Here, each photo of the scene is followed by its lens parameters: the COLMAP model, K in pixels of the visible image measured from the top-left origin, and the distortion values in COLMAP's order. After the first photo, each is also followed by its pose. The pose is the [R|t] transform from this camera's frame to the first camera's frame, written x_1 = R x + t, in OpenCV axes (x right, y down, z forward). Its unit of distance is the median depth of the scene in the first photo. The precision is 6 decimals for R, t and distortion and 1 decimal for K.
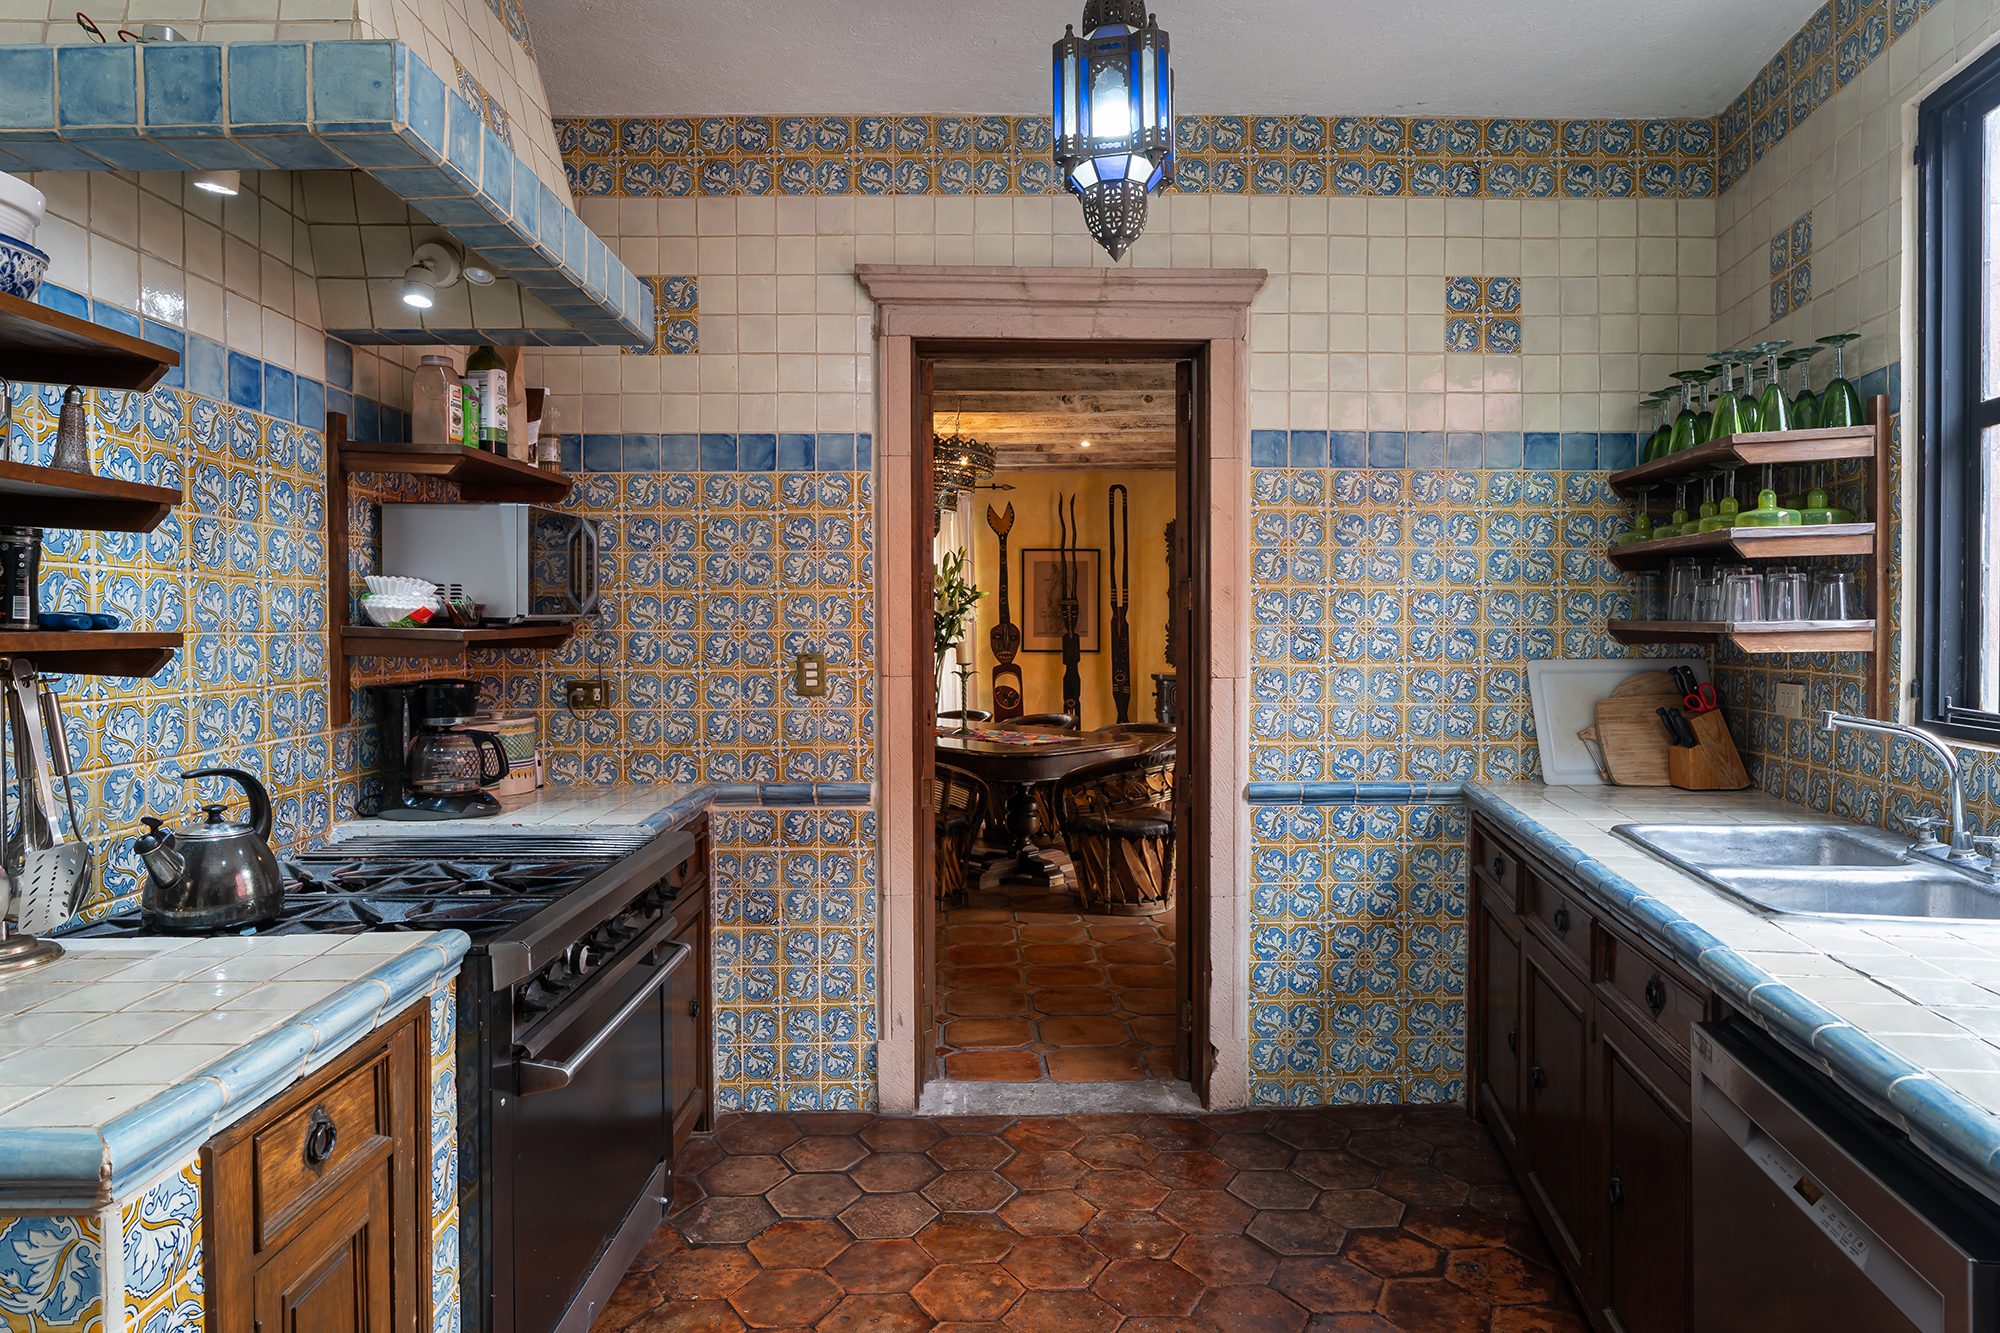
lens RADIAL K [[1158.7, 0, 1008.5], [0, 1158.7, 658.2], [0, 0, 1]] dist [-0.012406, 0.005961]
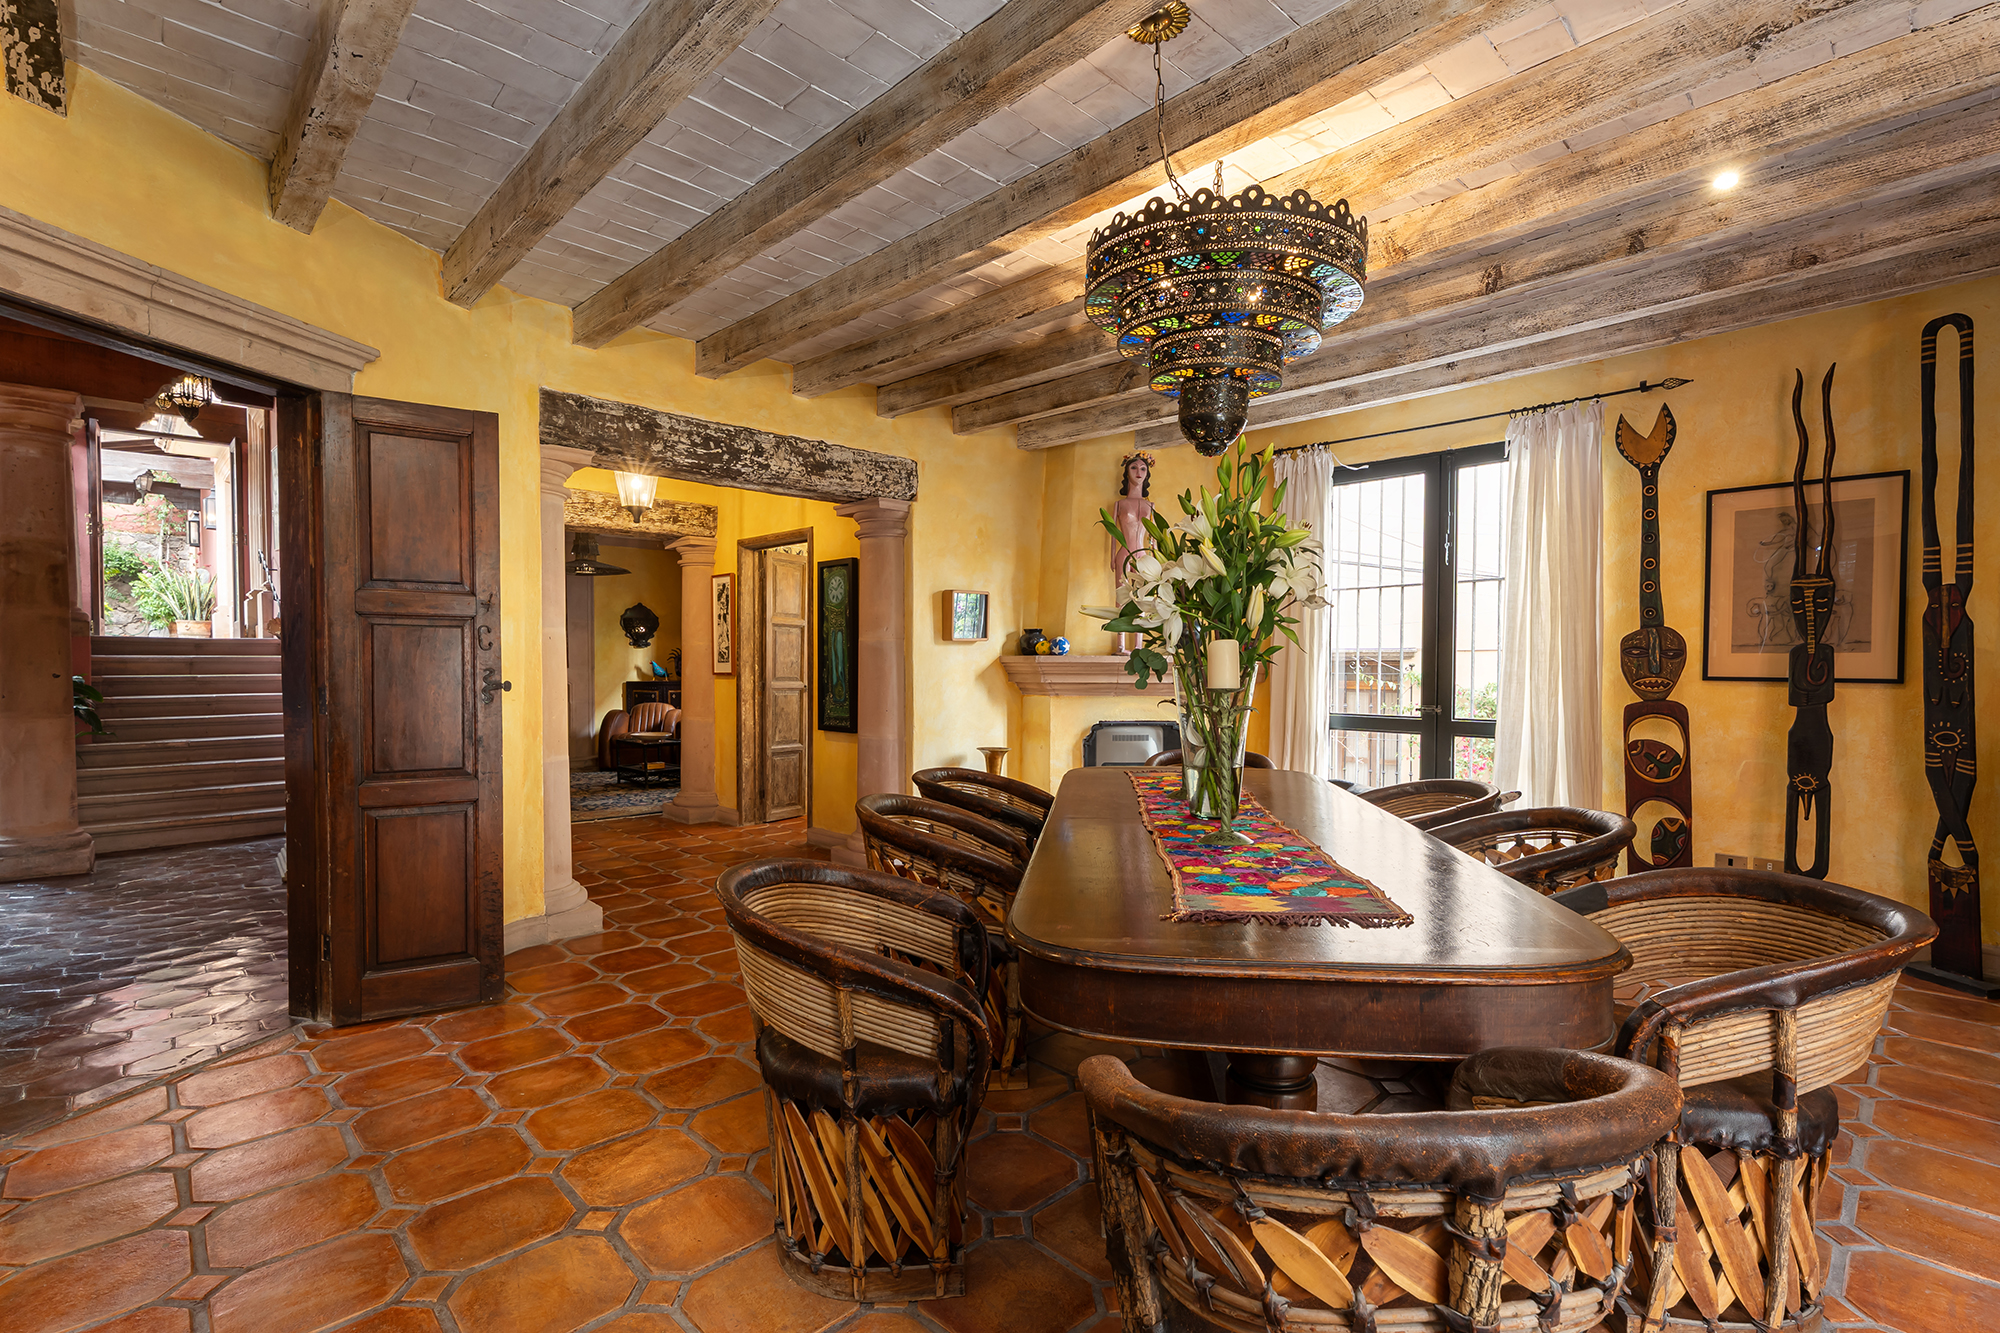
lens RADIAL K [[934.3, 0, 1001.1], [0, 934.3, 681.8], [0, 0, 1]] dist [0.003549, 0.001914]
pose [[0.685536, 0.019519, -0.727777, 0.109088], [-0.020889, 0.999756, 0.007137, -0.000796], [0.727739, 0.010310, 0.685777, 0.466706]]
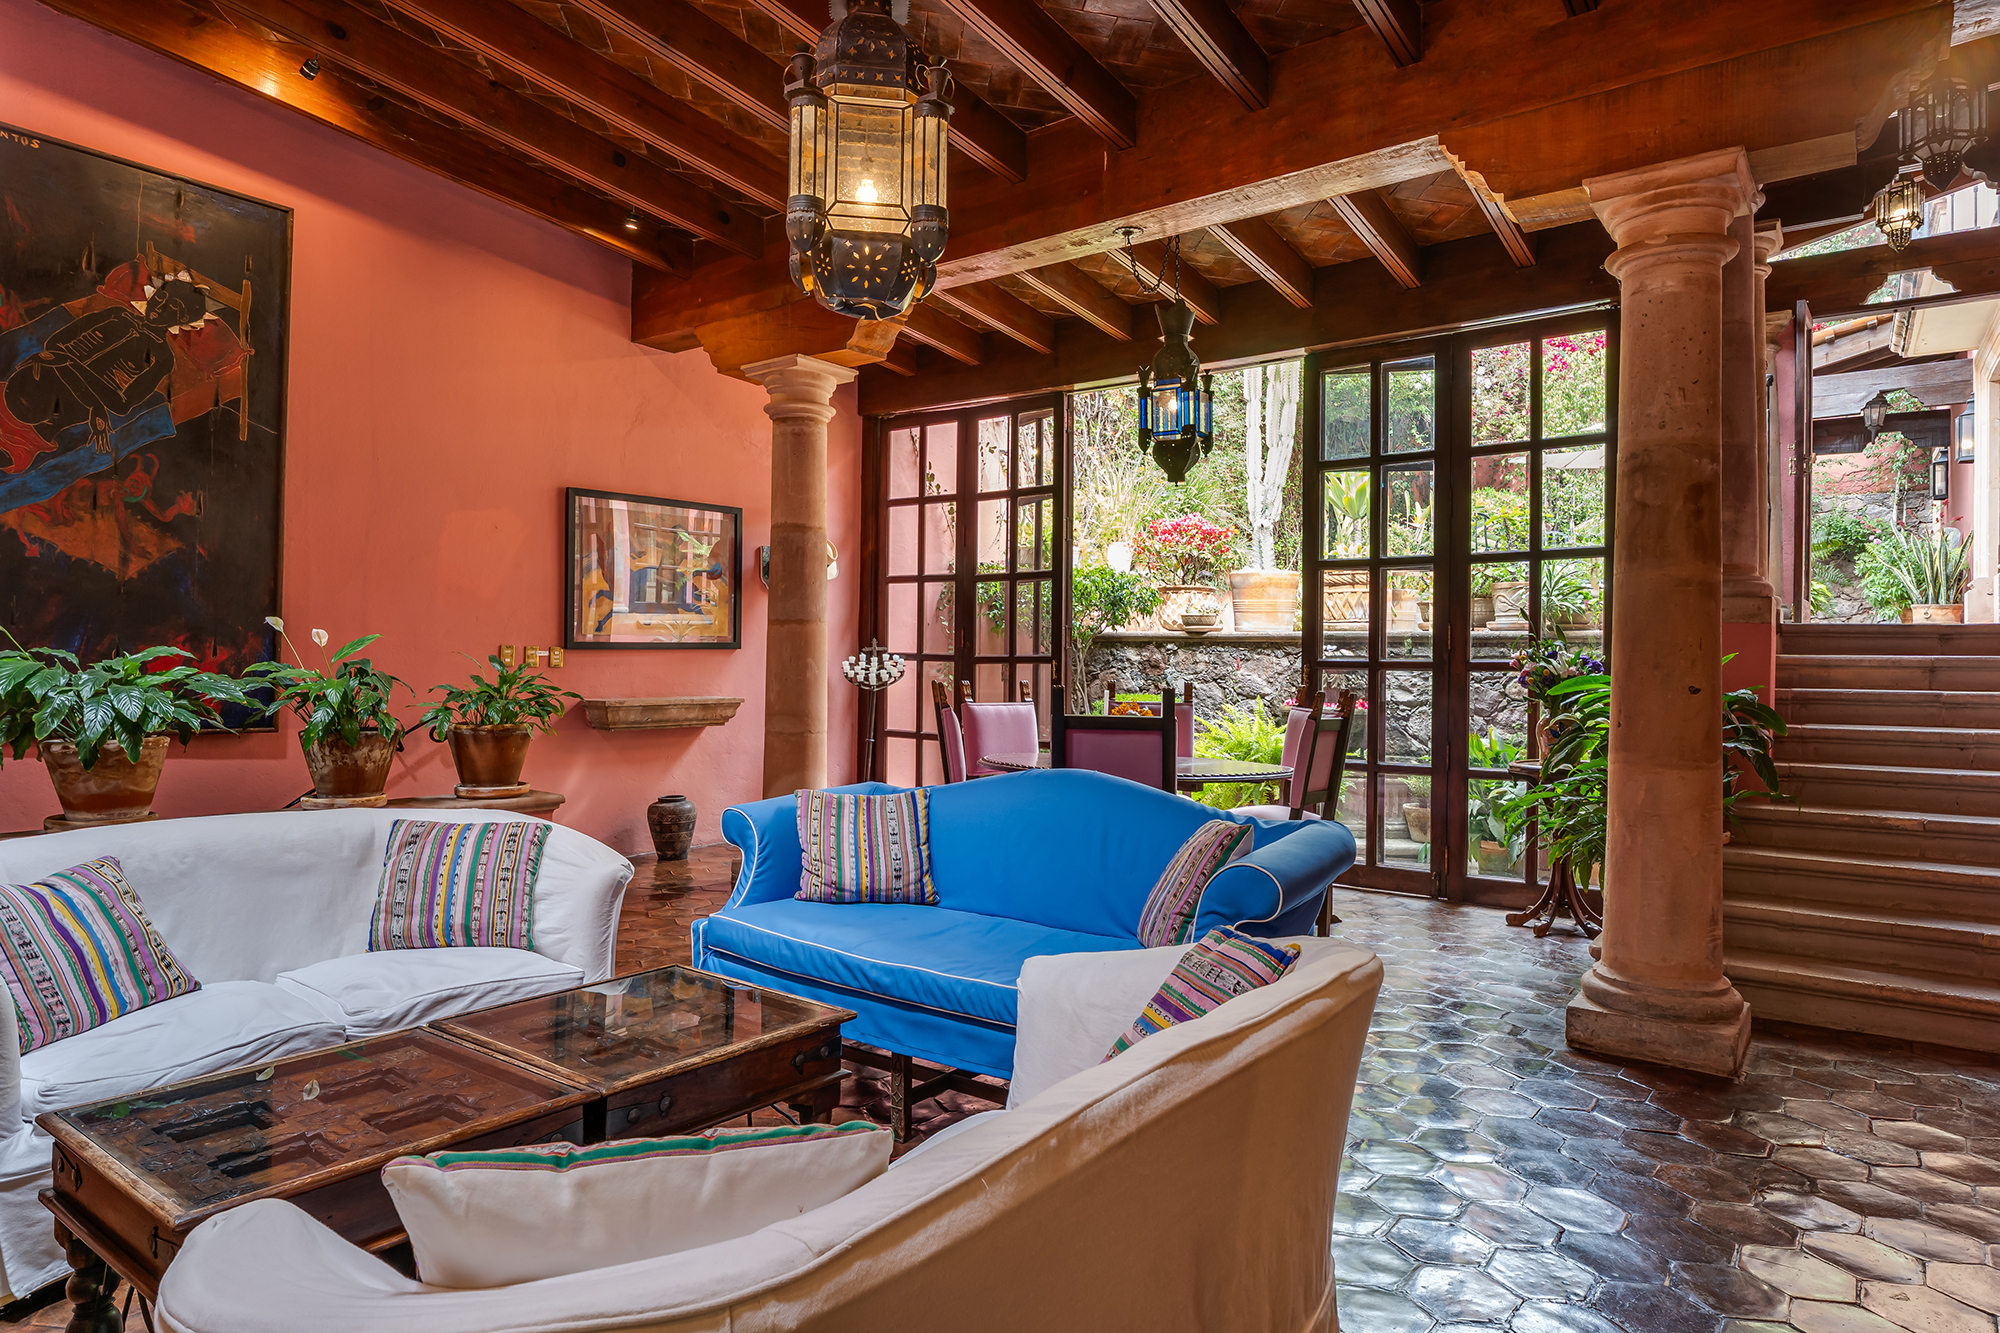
lens RADIAL K [[1158.7, 0, 1025.4], [0, 1158.7, 654.5], [0, 0, 1]] dist [-0.012406, 0.005961]
pose [[-0.583326, -0.004518, -0.812225, -0.272058], [-0.027666, 0.999515, 0.014310, 0.000776], [0.811767, 0.030819, -0.583168, 0.482606]]
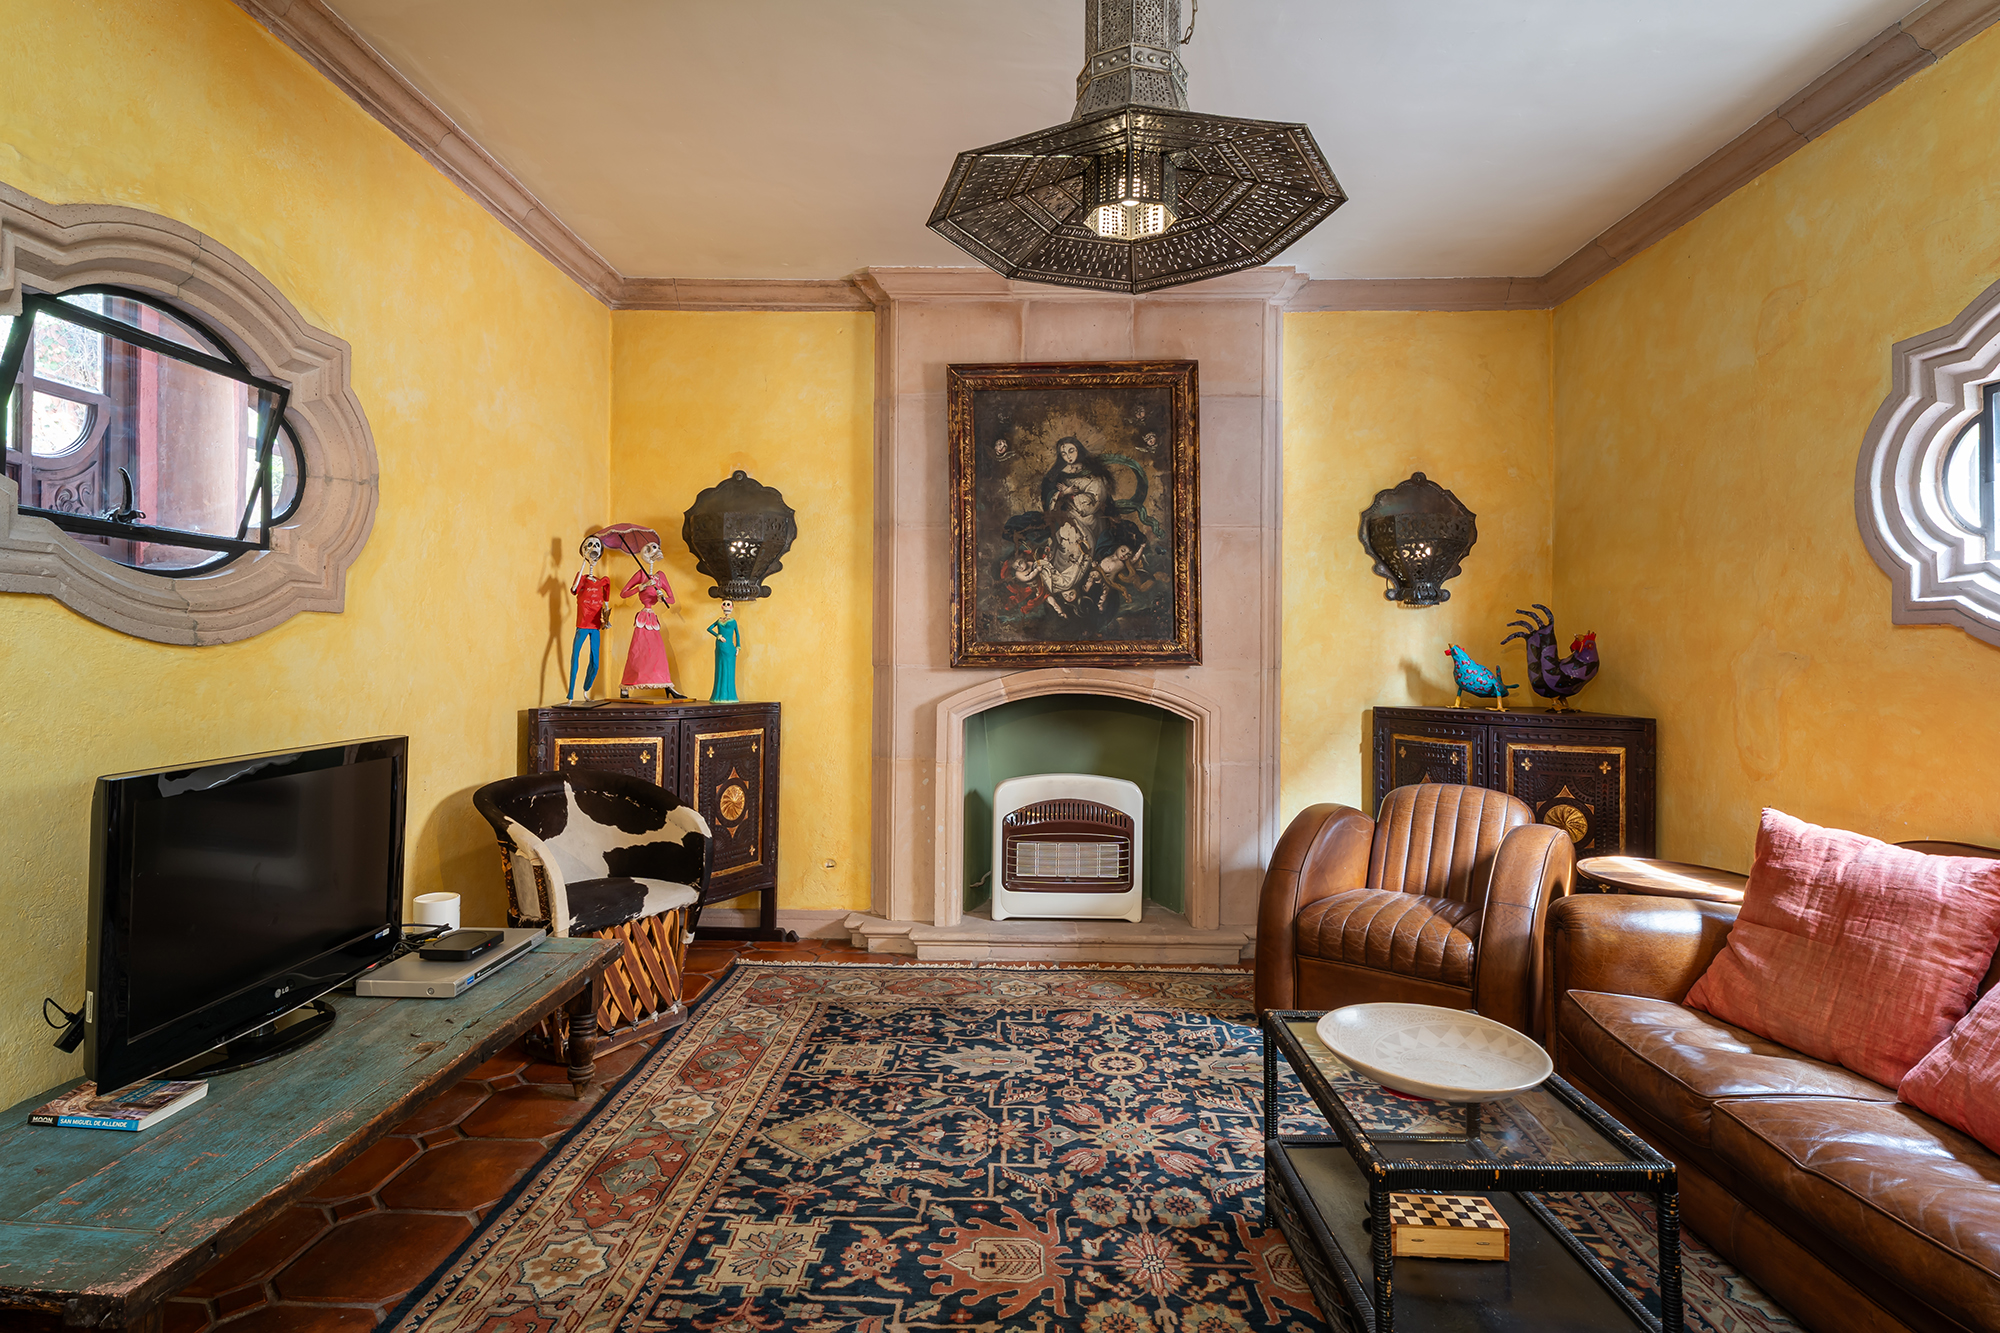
lens RADIAL K [[966.0, 0, 1041.1], [0, 966.0, 653.8], [0, 0, 1]] dist [-0.008179, 0.001487]
pose [[-0.021109, 0.004751, -0.999766, -0.649281], [-0.027753, 0.999601, 0.005336, -0.003832], [0.999392, 0.027859, -0.020969, 0.792302]]
